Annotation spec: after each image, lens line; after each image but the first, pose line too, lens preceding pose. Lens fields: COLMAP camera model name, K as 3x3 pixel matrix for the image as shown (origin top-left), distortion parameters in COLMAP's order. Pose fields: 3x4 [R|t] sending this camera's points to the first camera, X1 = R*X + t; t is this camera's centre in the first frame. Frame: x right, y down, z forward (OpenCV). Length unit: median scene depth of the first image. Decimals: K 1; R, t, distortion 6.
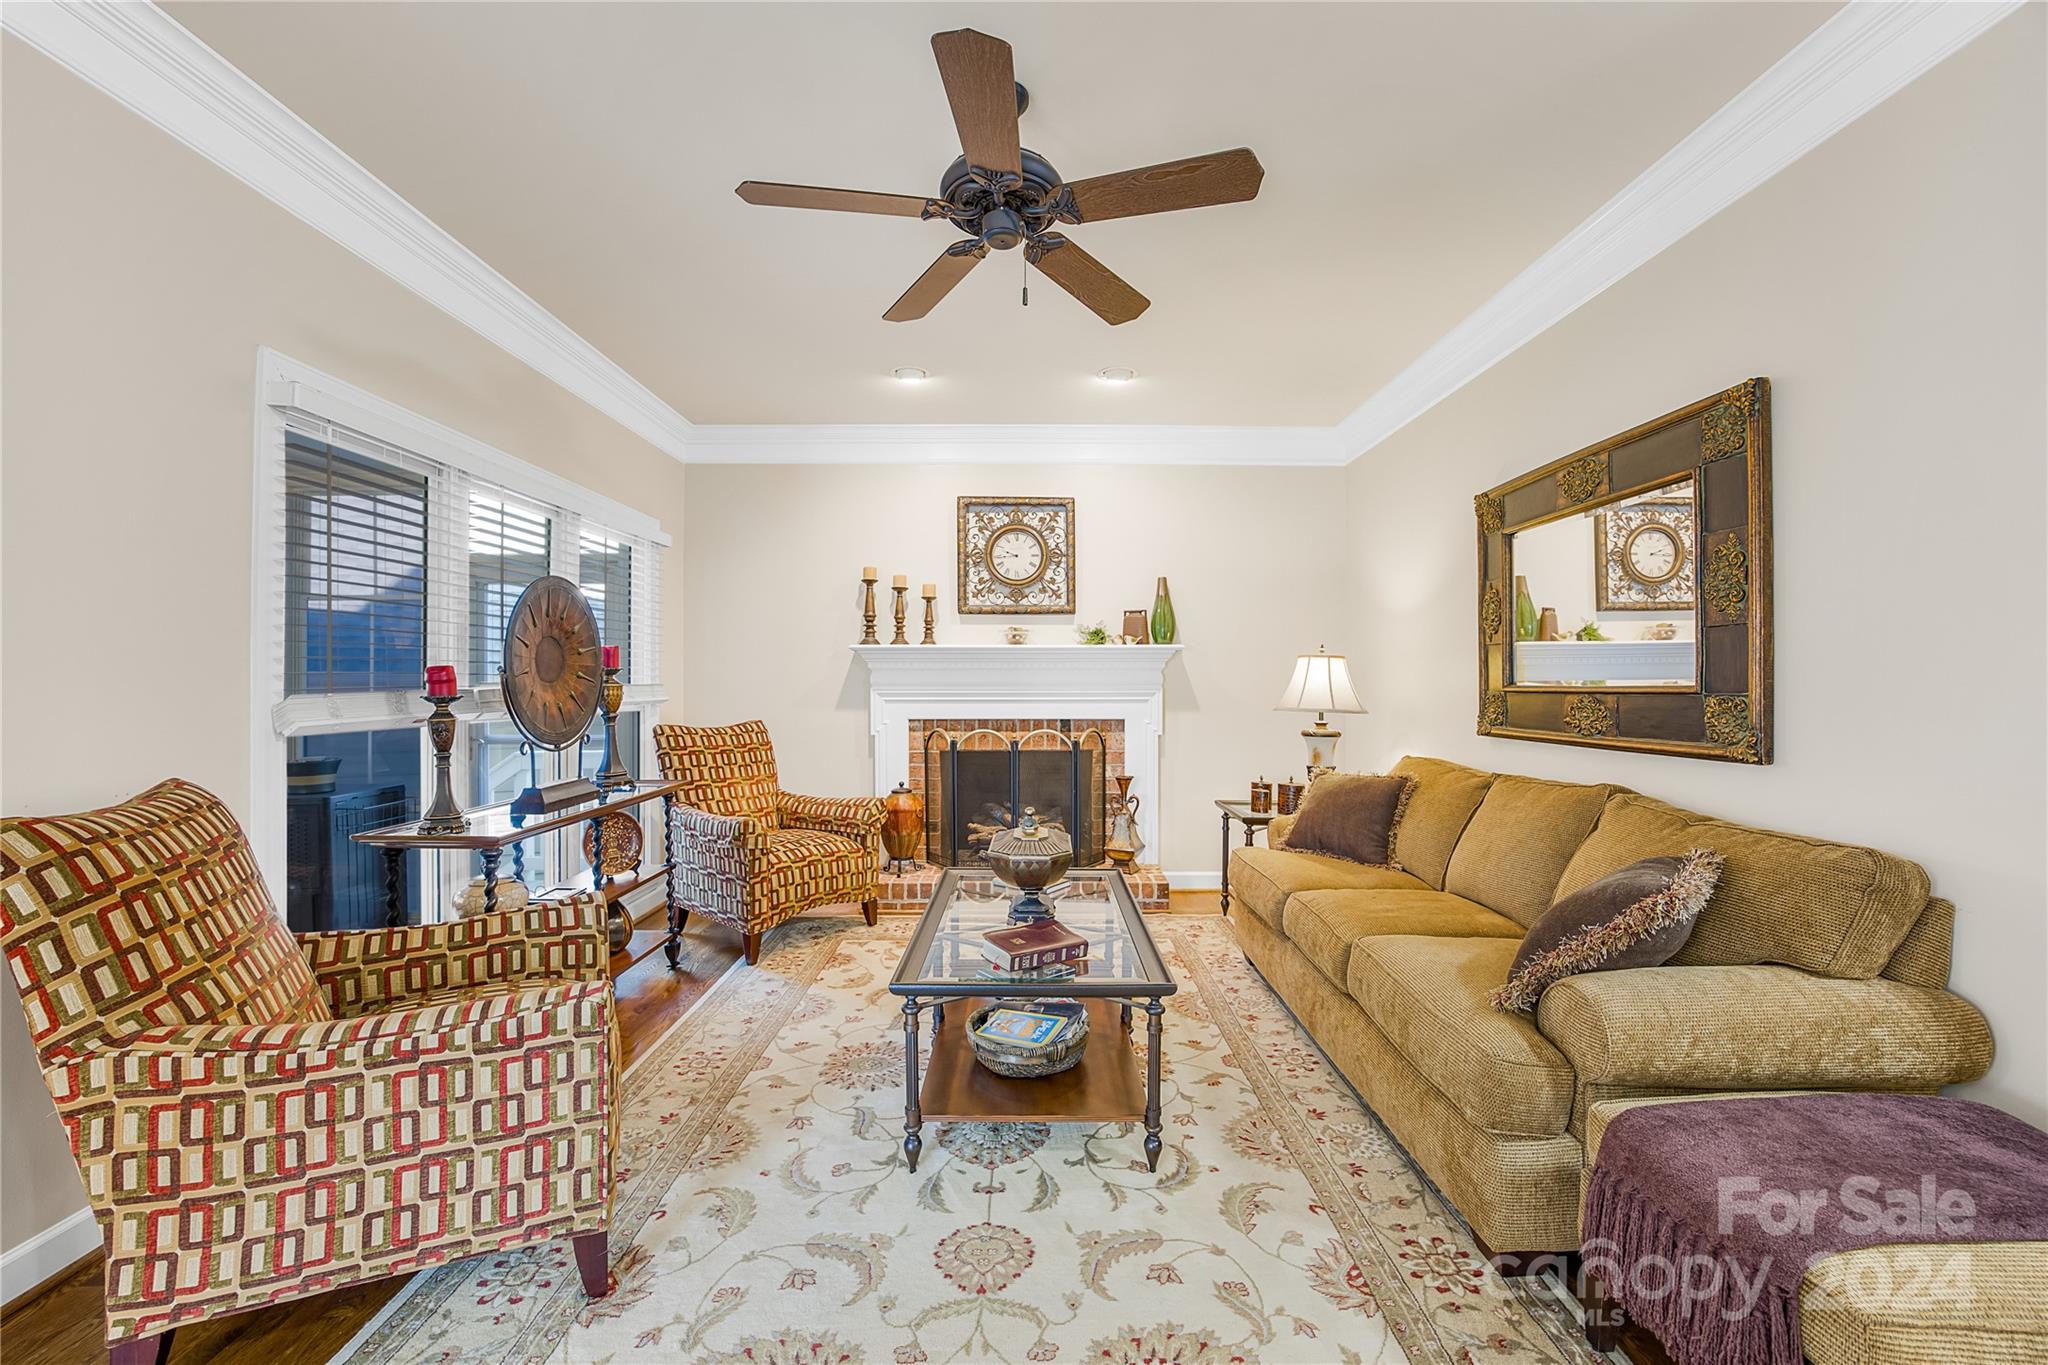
lens RADIAL K [[812.2, 0, 1028.2], [0, 812.2, 686.1], [0, 0, 1]] dist [-0.034472, 0.013136]
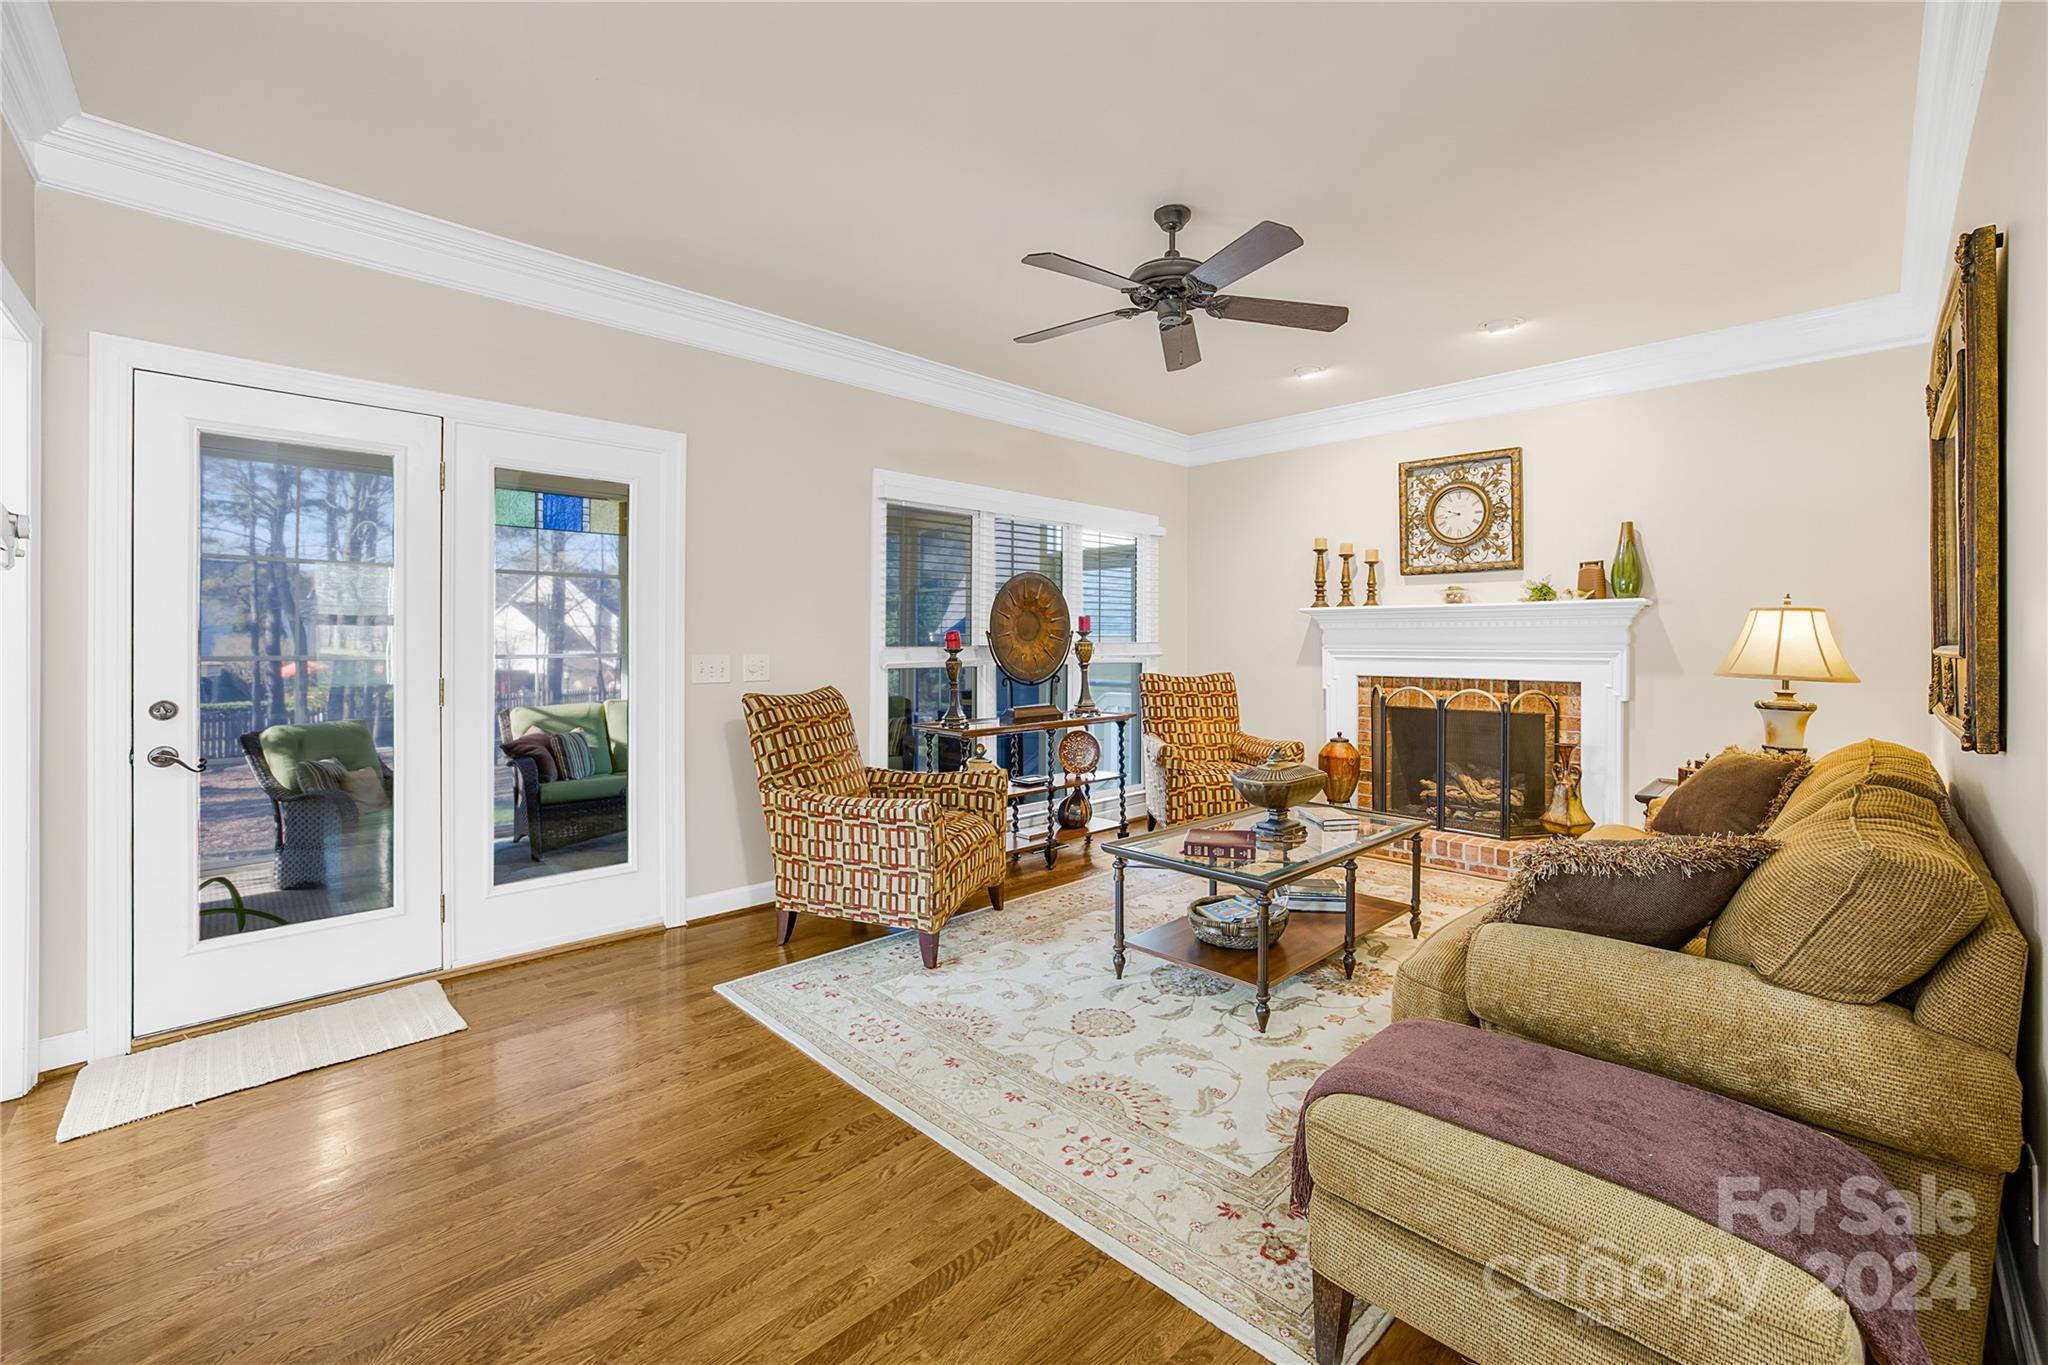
lens RADIAL K [[843.6, 0, 1083.1], [0, 843.6, 641.2], [0, 0, 1]] dist [-0.018937, 0.000079]
pose [[0.718934, 0.000676, -0.695078, 0.389315], [-0.003966, 0.999987, -0.003130, 0.000230], [0.695067, 0.005007, 0.718927, -0.062447]]
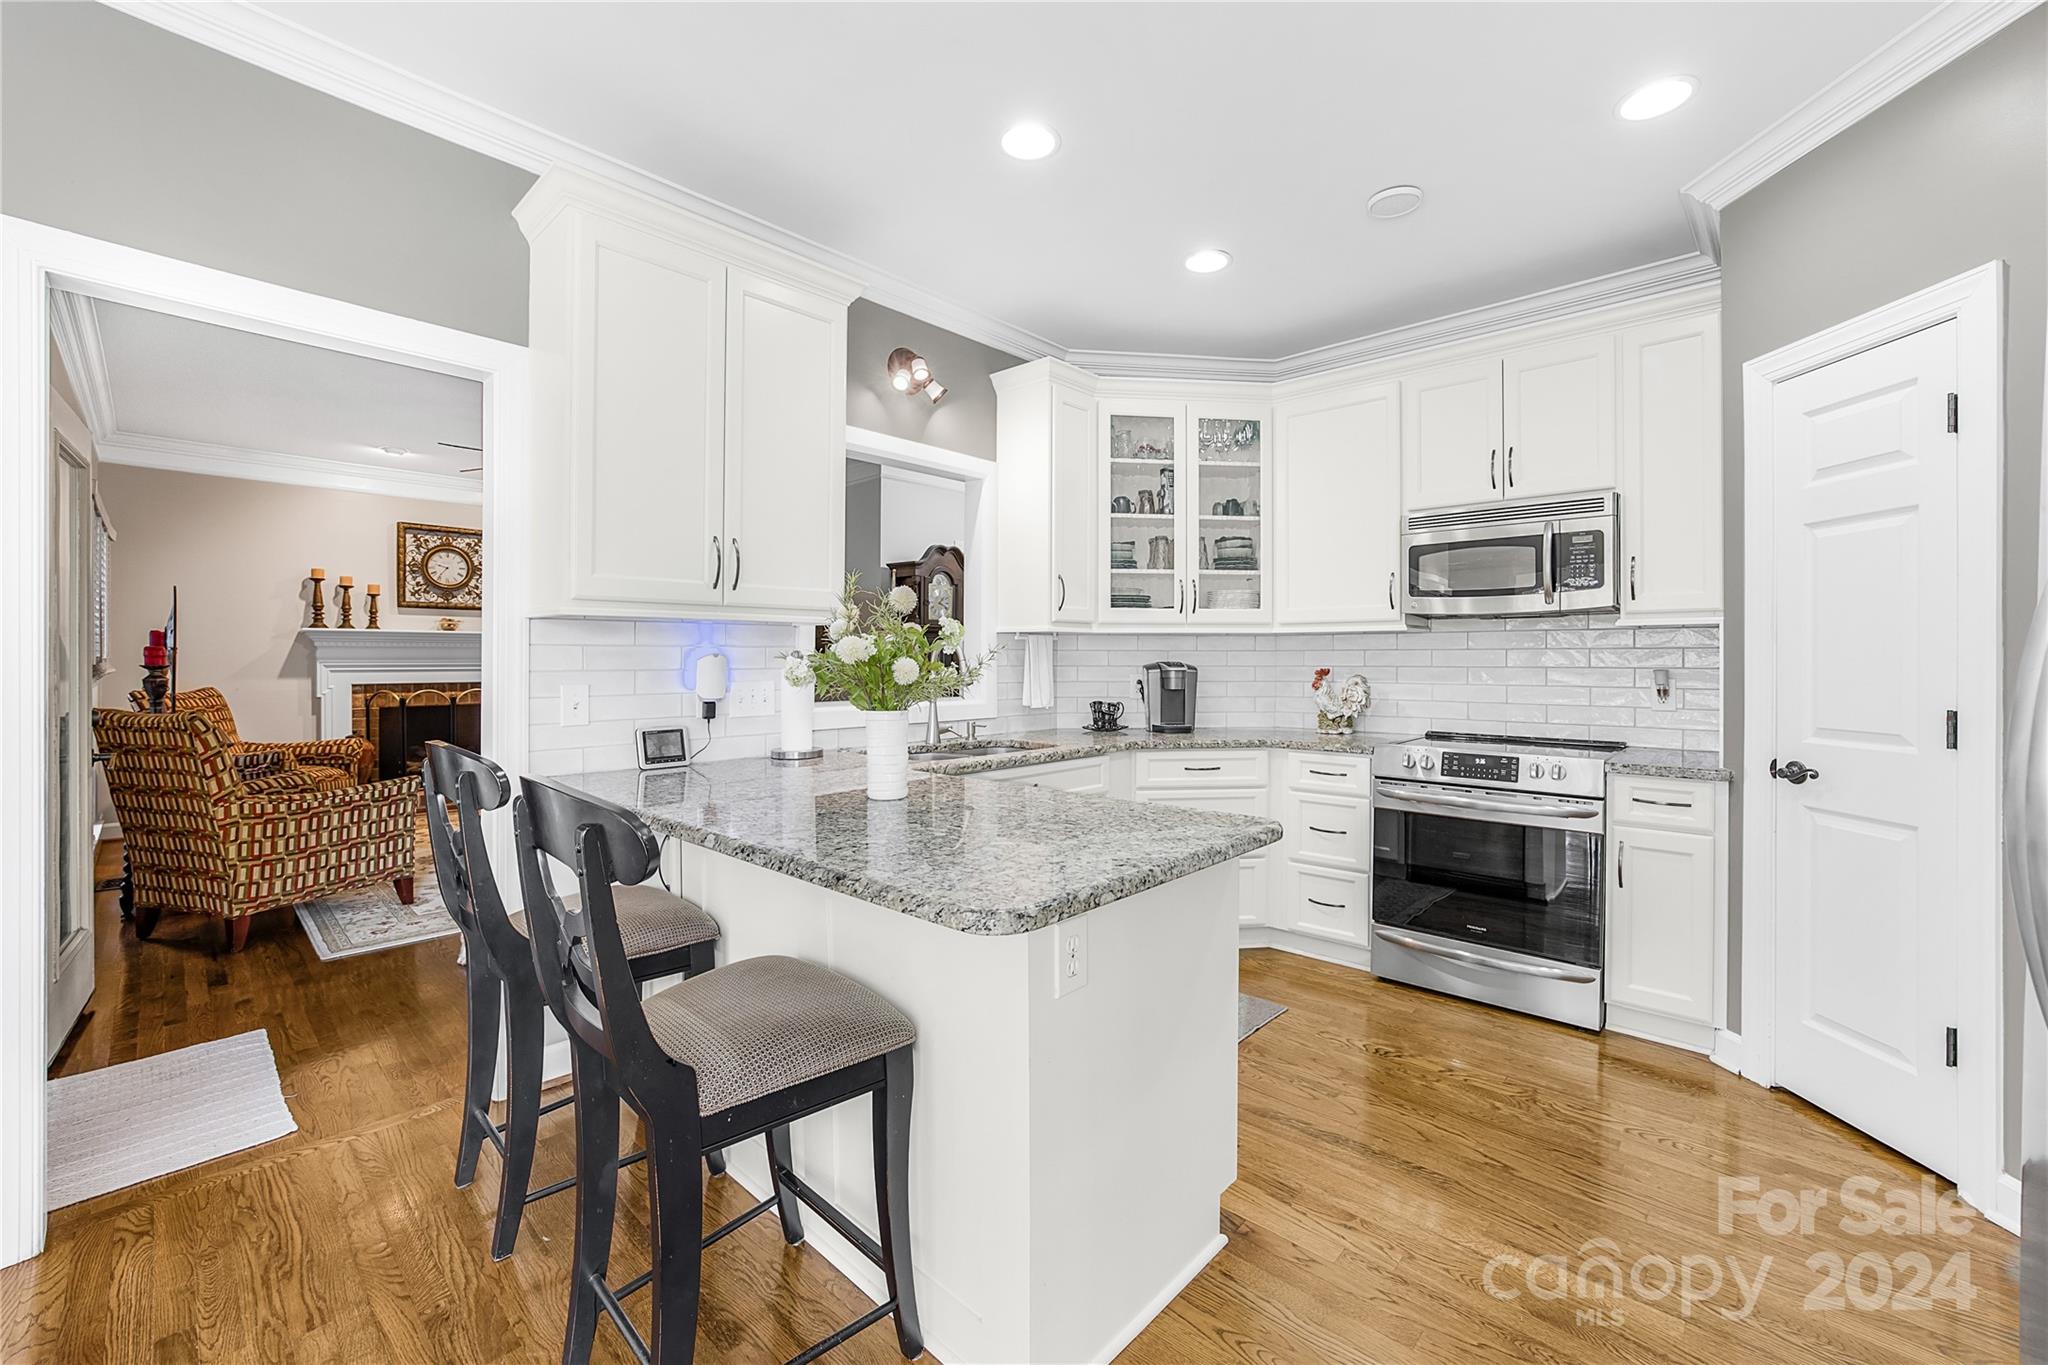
lens RADIAL K [[832.7, 0, 1029.9], [0, 832.7, 659.6], [0, 0, 1]] dist [-0.039375, 0.014550]
pose [[0.685393, -0.000116, 0.728174, -0.377715], [0.001164, 0.999999, -0.000935, 0.002437], [-0.728173, 0.001488, 0.685392, -0.762668]]
